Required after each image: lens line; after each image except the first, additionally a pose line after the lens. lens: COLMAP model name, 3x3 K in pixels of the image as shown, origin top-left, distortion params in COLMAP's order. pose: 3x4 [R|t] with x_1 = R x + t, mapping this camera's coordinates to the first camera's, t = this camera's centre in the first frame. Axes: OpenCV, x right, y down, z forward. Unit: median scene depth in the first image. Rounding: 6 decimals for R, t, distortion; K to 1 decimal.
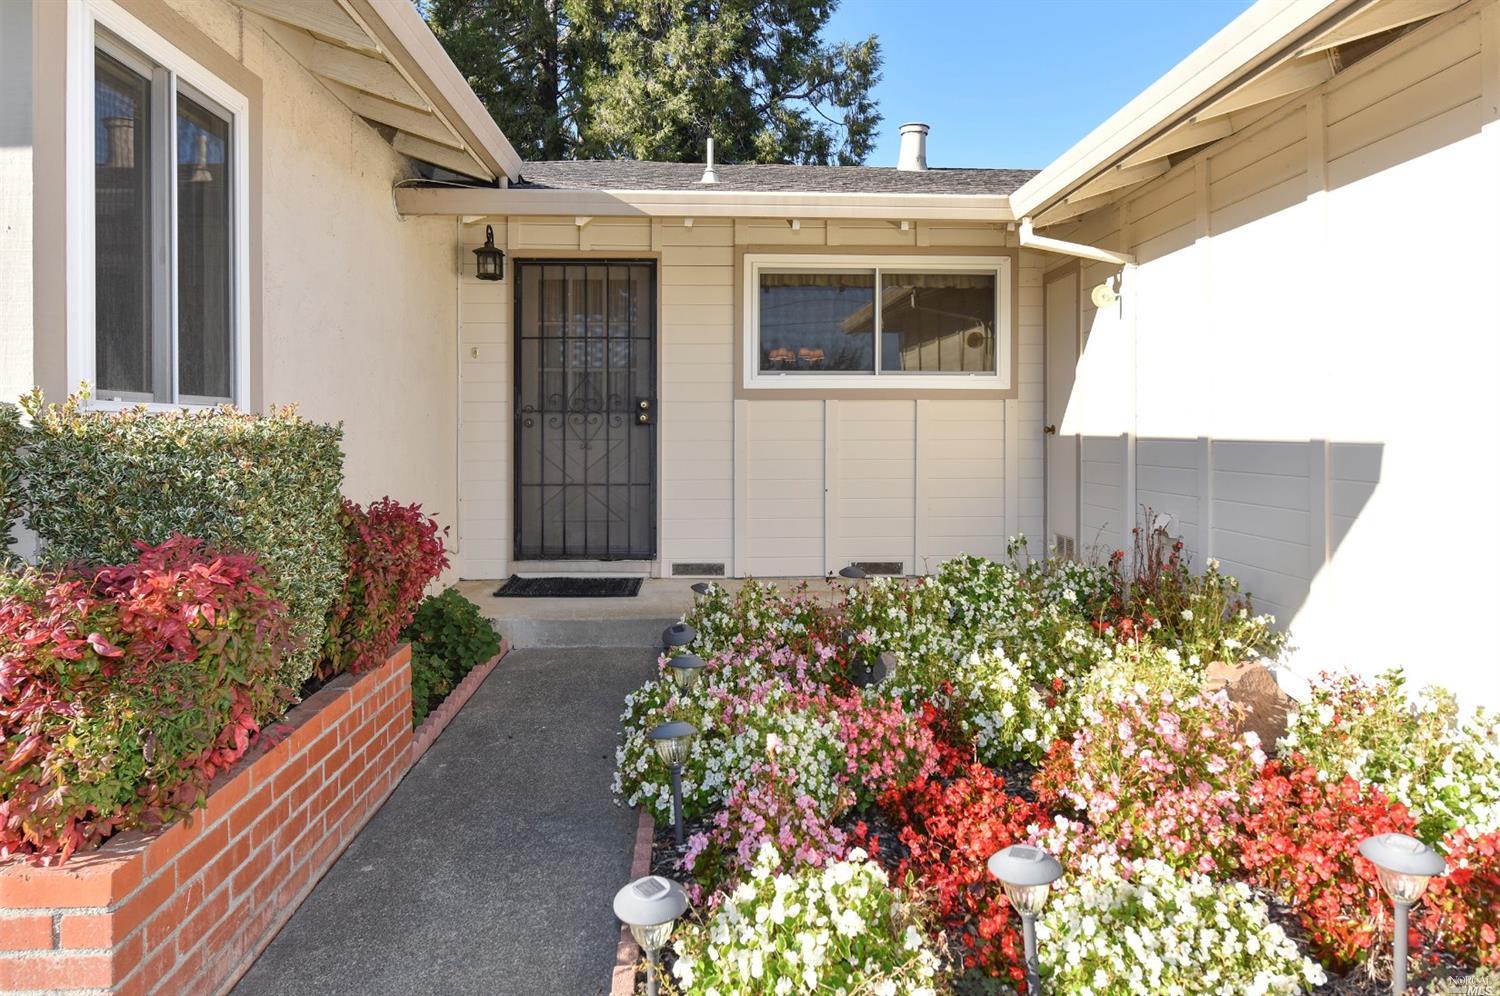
lens RADIAL K [[824.8, 0, 736.6], [0, 824.8, 429.2], [0, 0, 1]] dist [0.000289, 0.000498]
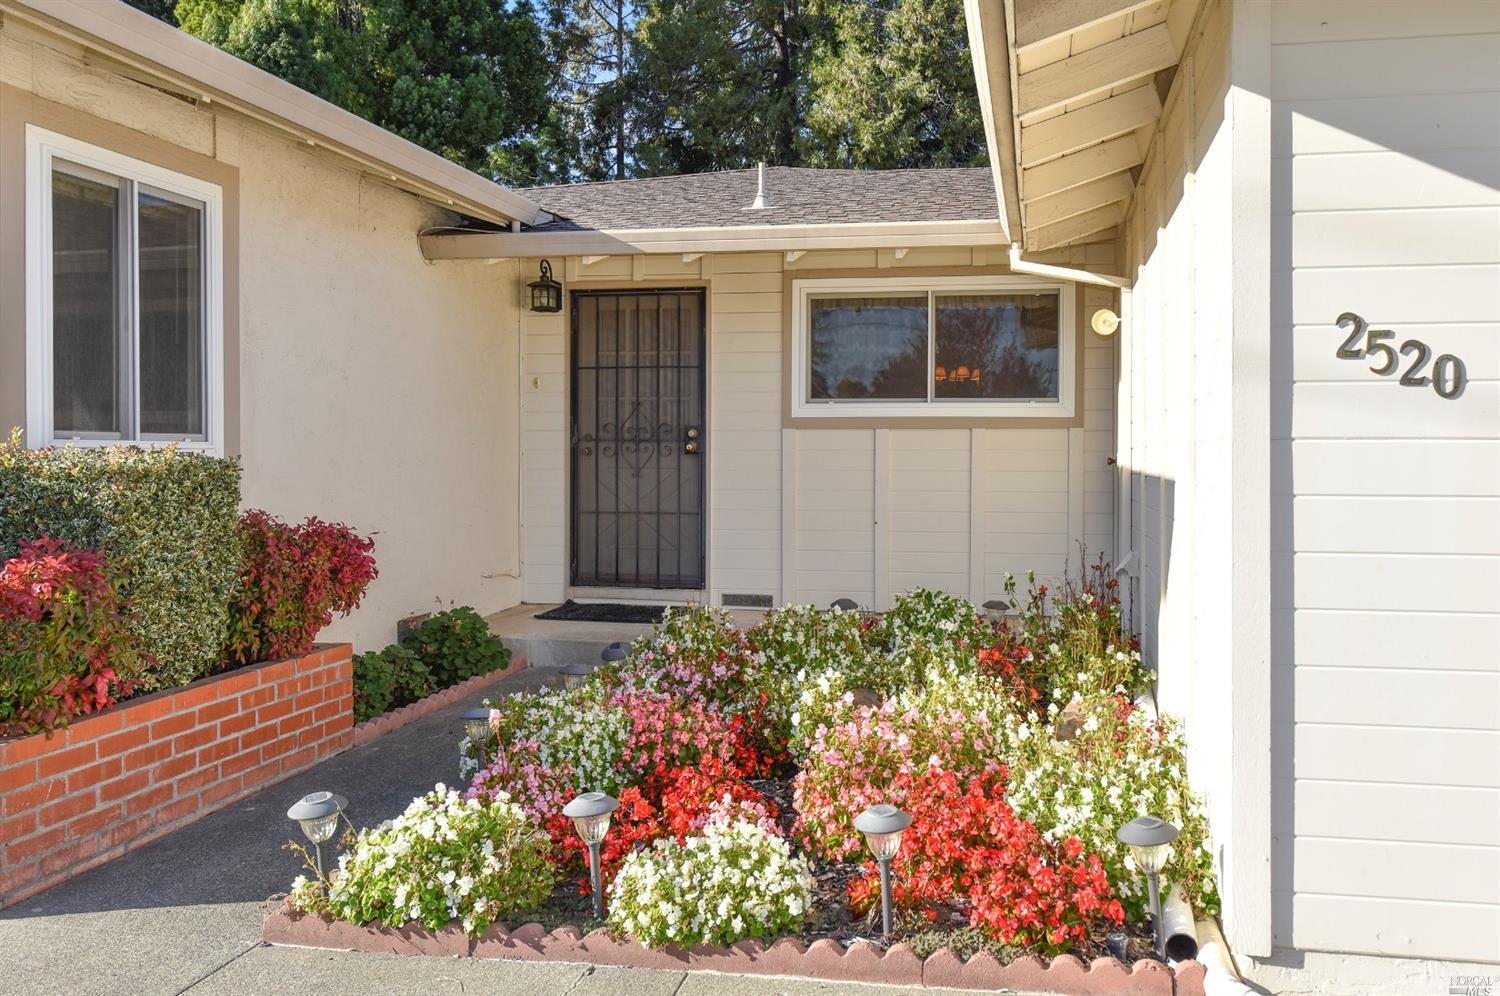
lens RADIAL K [[992.2, 0, 885.5], [0, 992.2, 454.2], [0, 0, 1]] dist [0.003739, 0.003433]
pose [[0.983386, 0.005226, -0.181452, 0.335558], [-0.004965, 0.999986, 0.001896, -0.008233], [0.181459, -0.000964, 0.983398, -0.138338]]
